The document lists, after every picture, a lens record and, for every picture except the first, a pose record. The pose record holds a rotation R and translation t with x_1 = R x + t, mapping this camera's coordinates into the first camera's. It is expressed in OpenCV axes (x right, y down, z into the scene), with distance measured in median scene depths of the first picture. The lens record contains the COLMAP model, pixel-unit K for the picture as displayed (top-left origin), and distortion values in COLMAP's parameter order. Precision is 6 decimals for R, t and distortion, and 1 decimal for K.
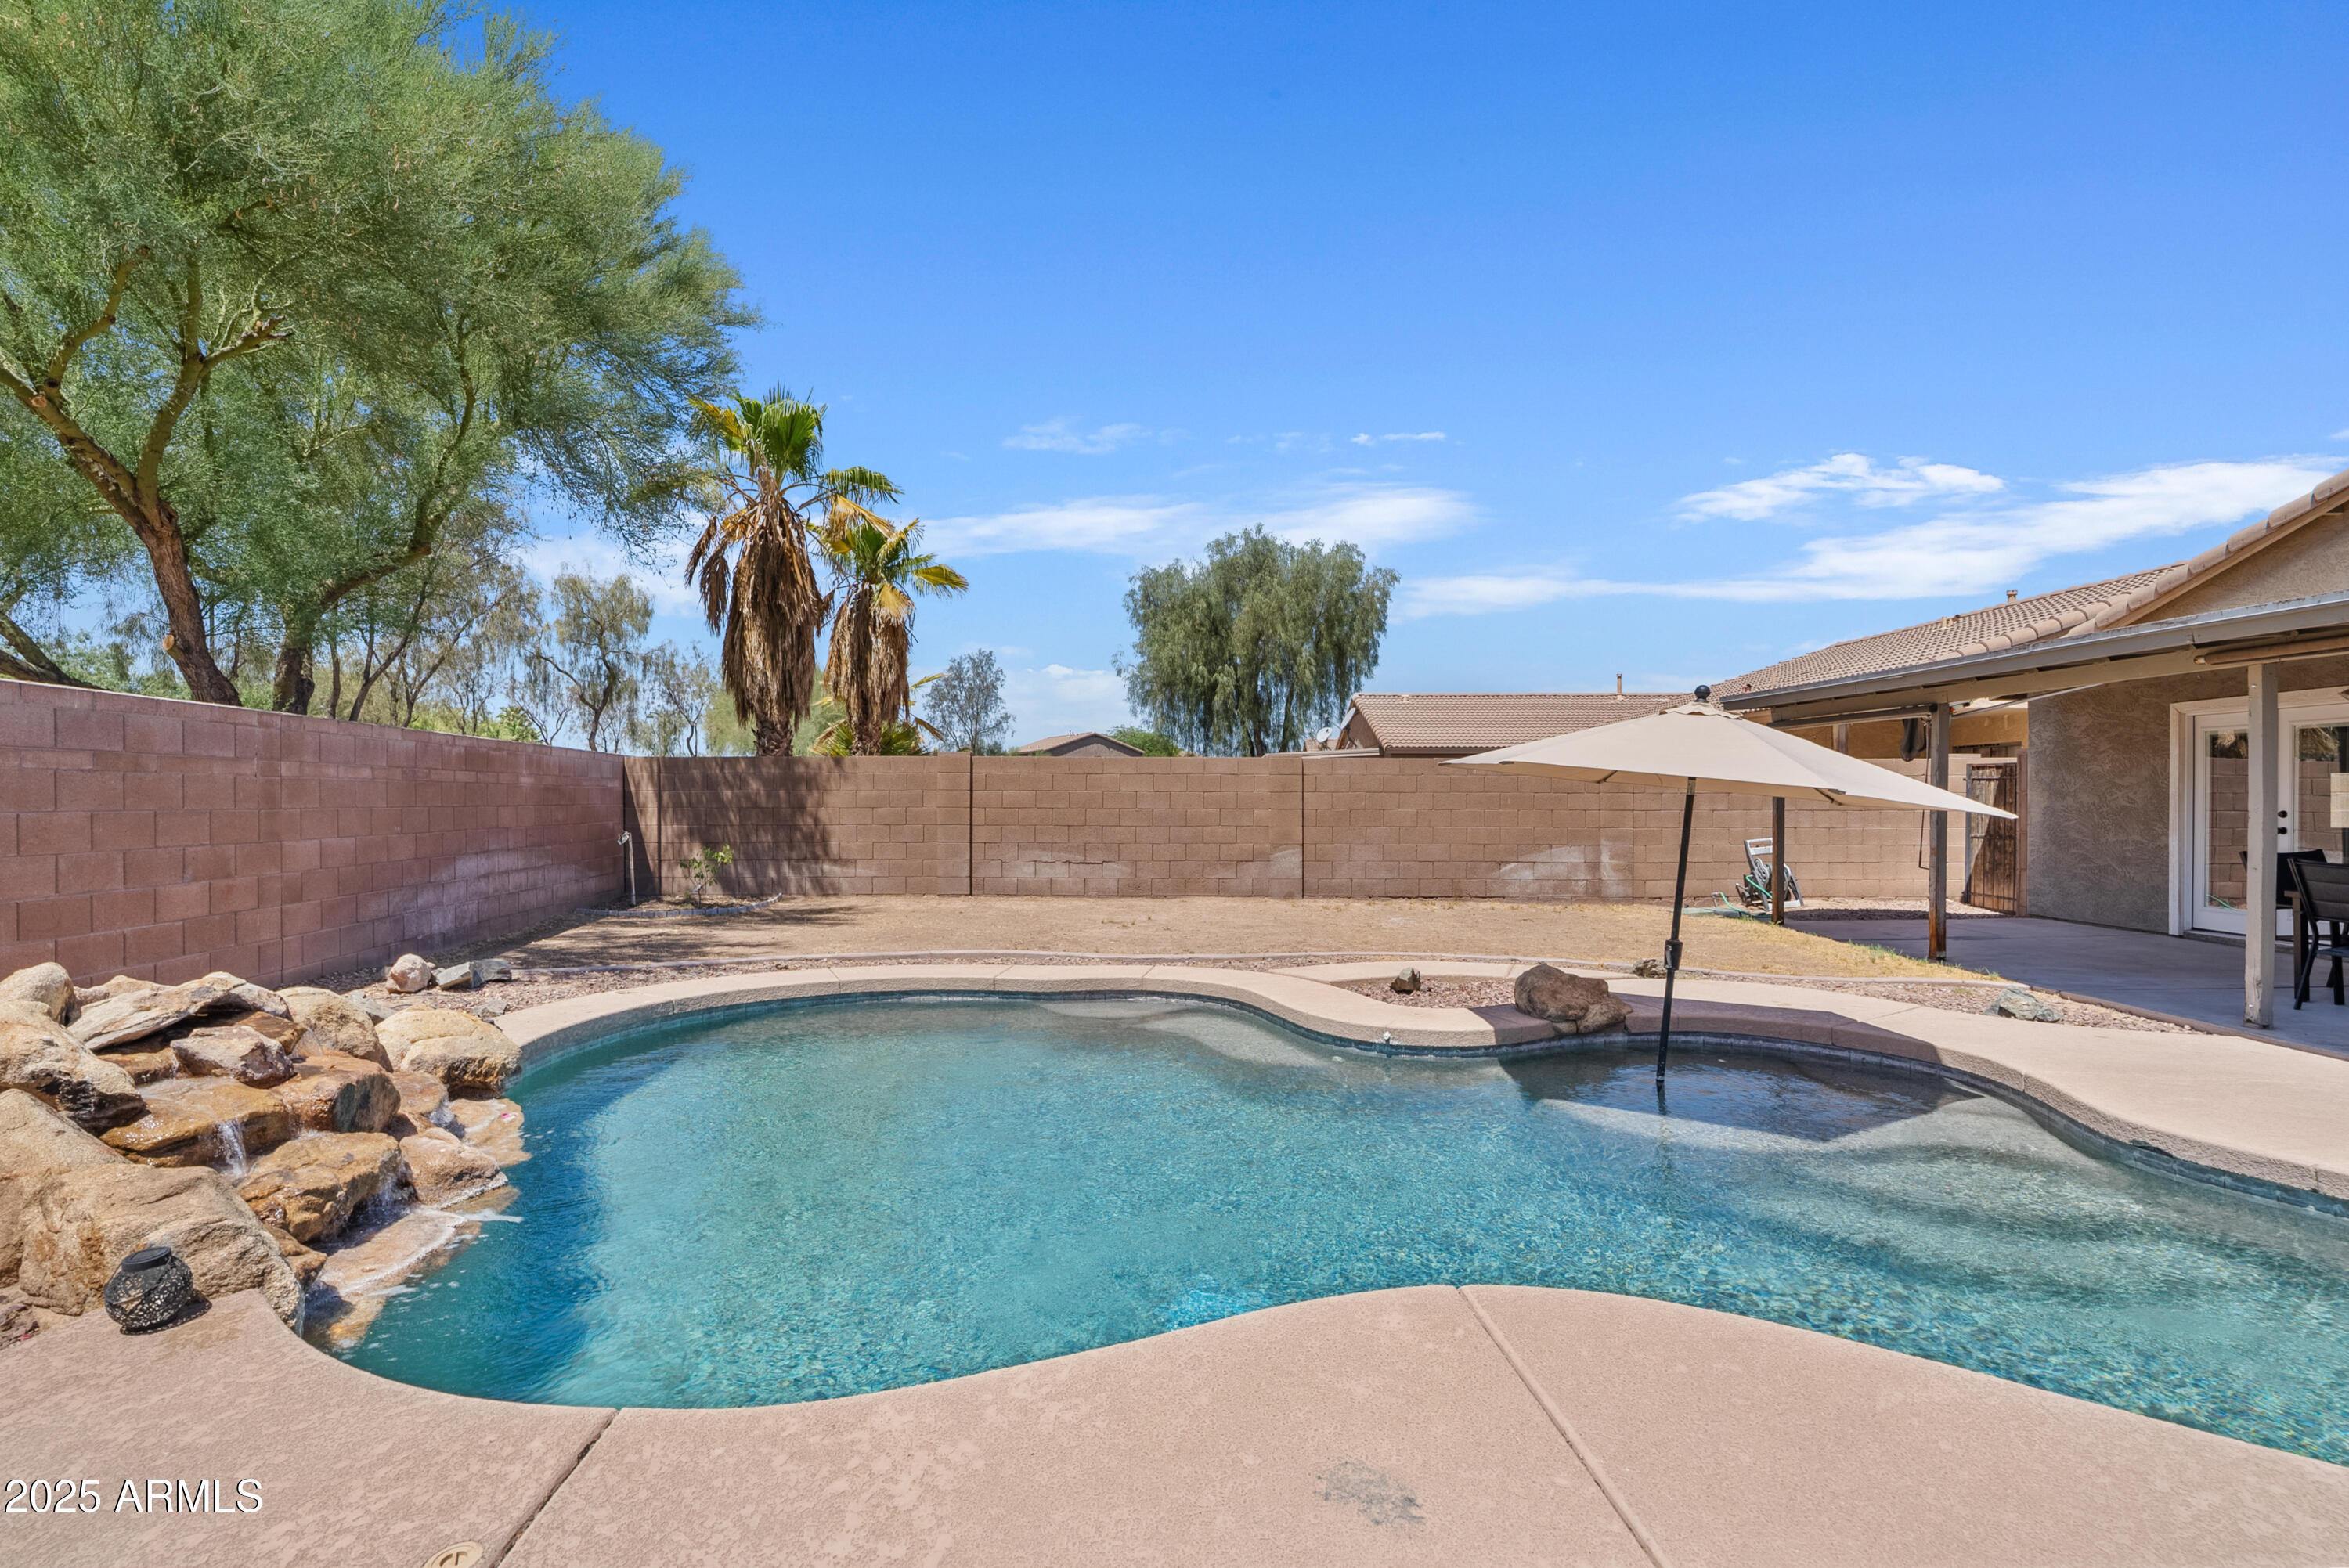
lens RADIAL K [[1066.9, 0, 1177.4], [0, 1066.9, 798.8], [0, 0, 1]] dist [-0.003805, 0.001300]
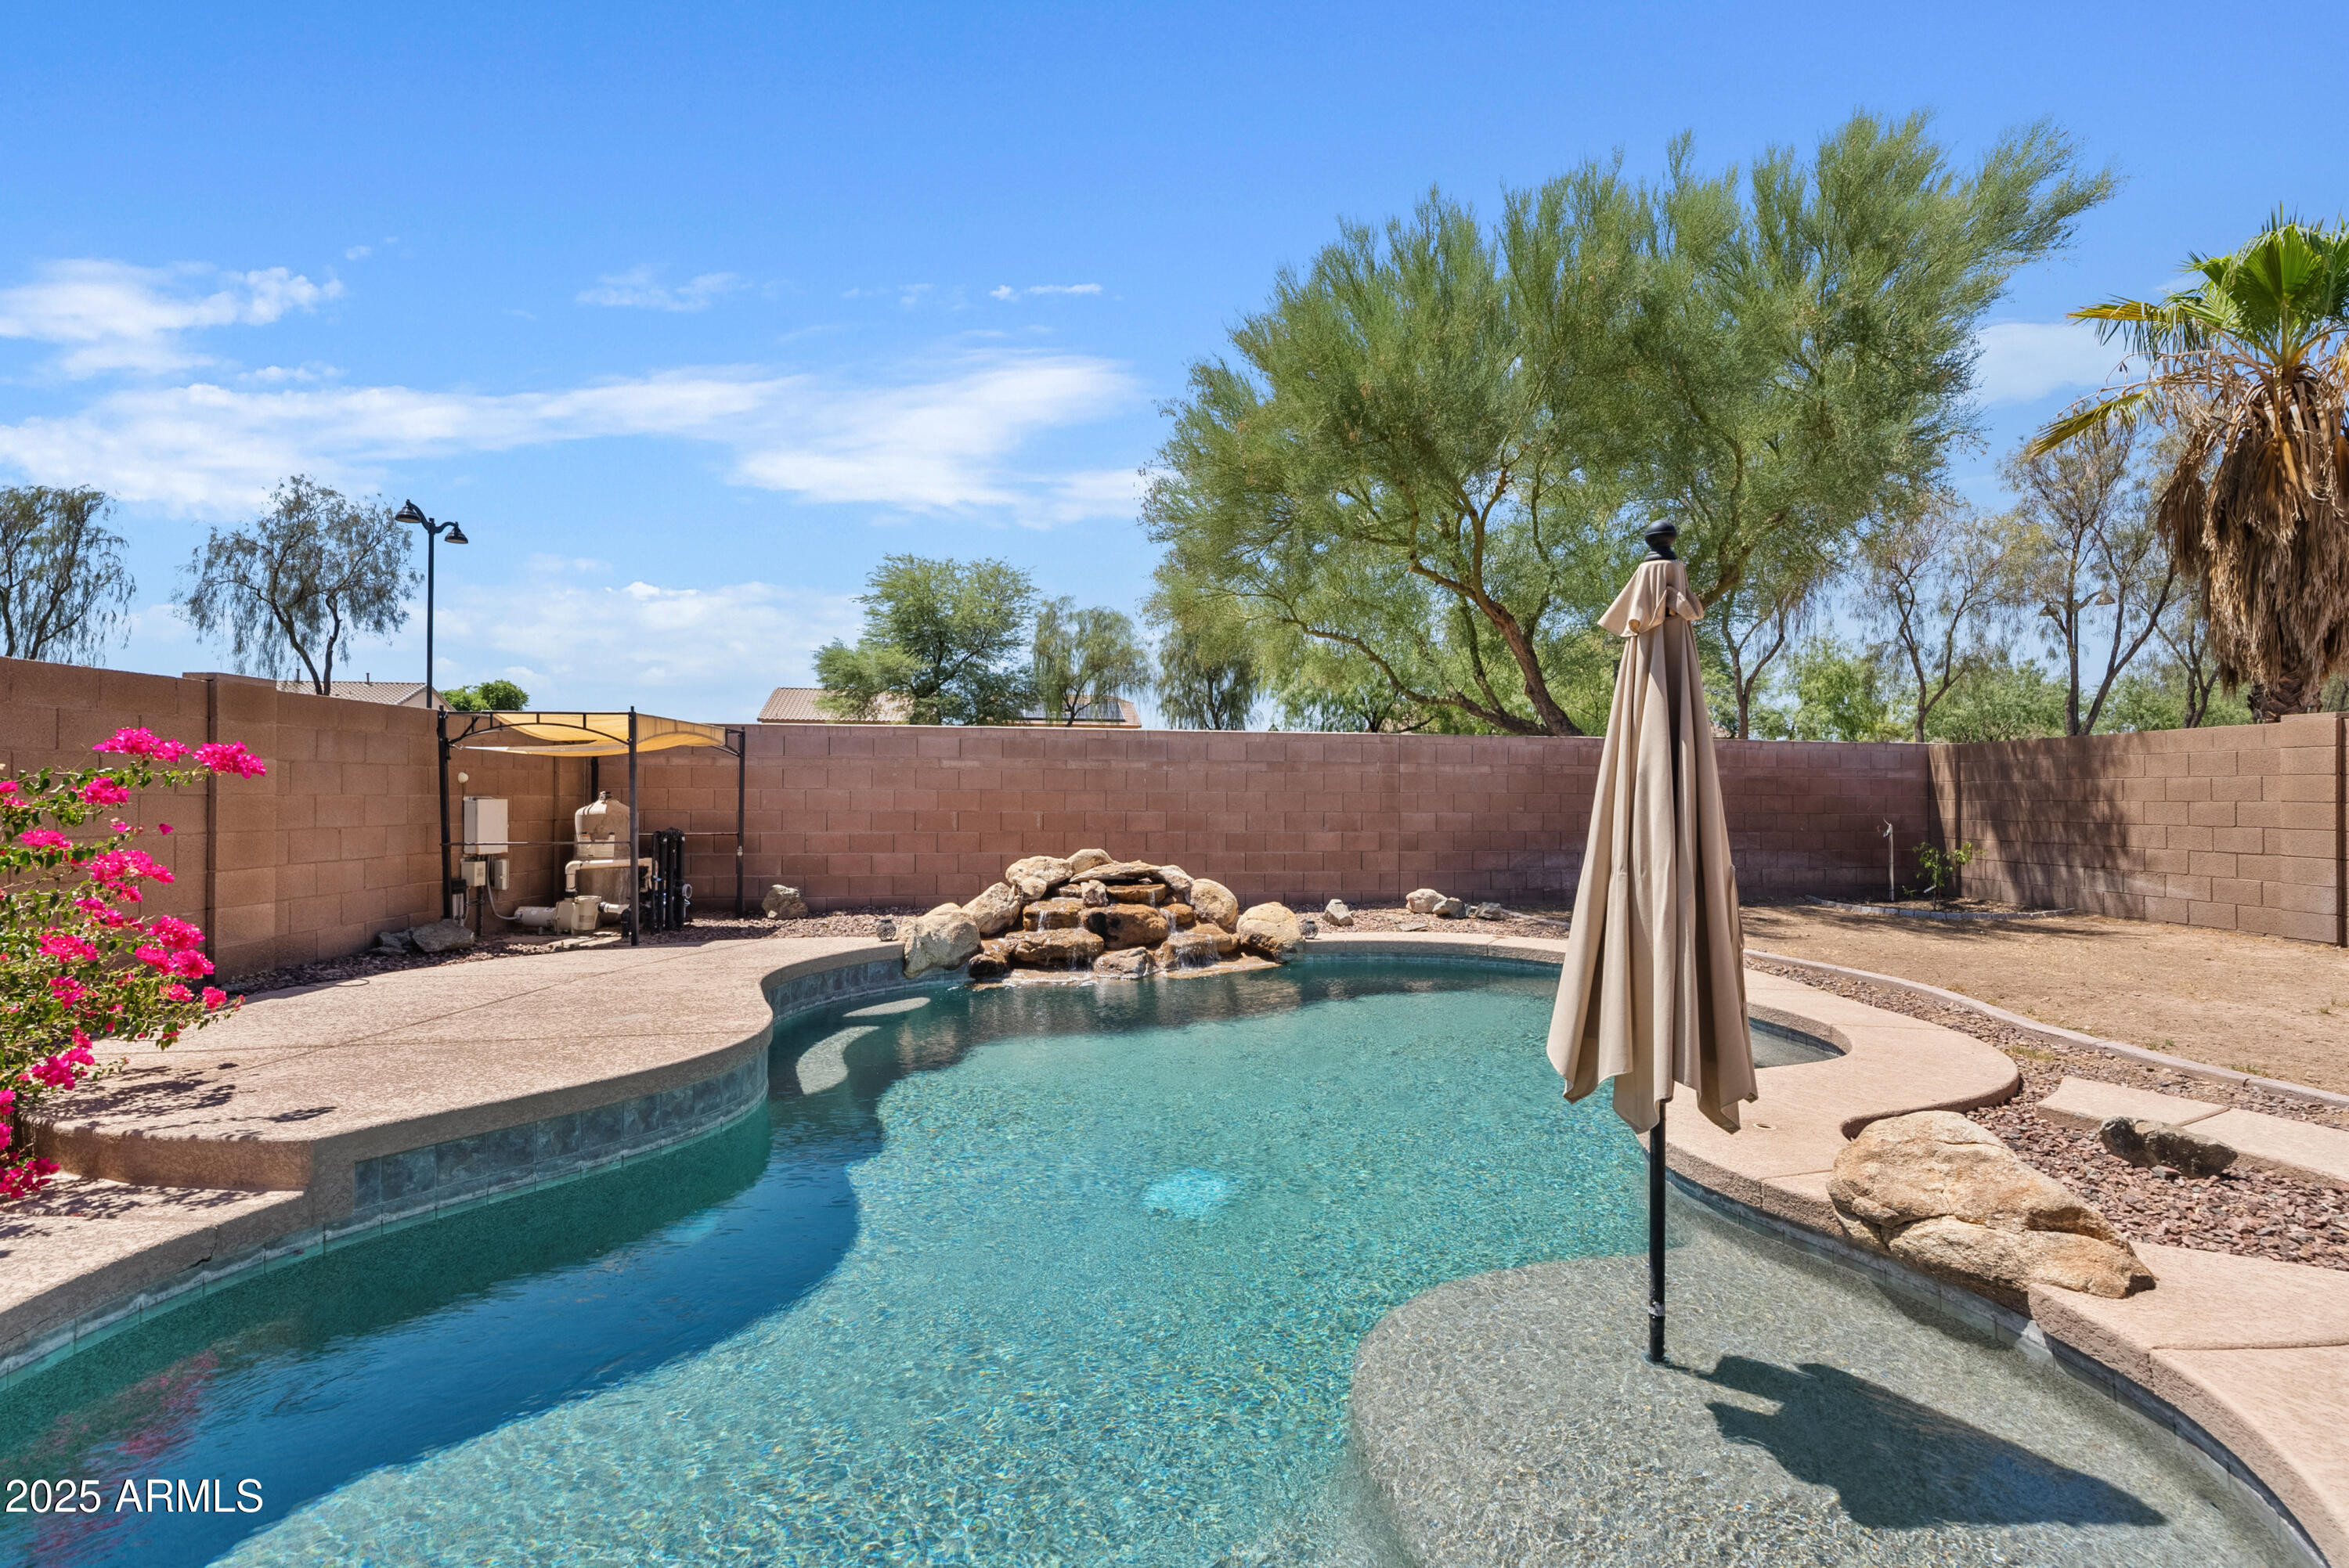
lens RADIAL K [[1057.9, 0, 1180.6], [0, 1057.9, 770.6], [0, 0, 1]] dist [-0.000458, 0.000647]
pose [[0.009325, -0.022465, -0.999704, 0.405153], [-0.004748, 0.999735, -0.022510, 0.007207], [0.999945, 0.004956, 0.009216, 0.330466]]
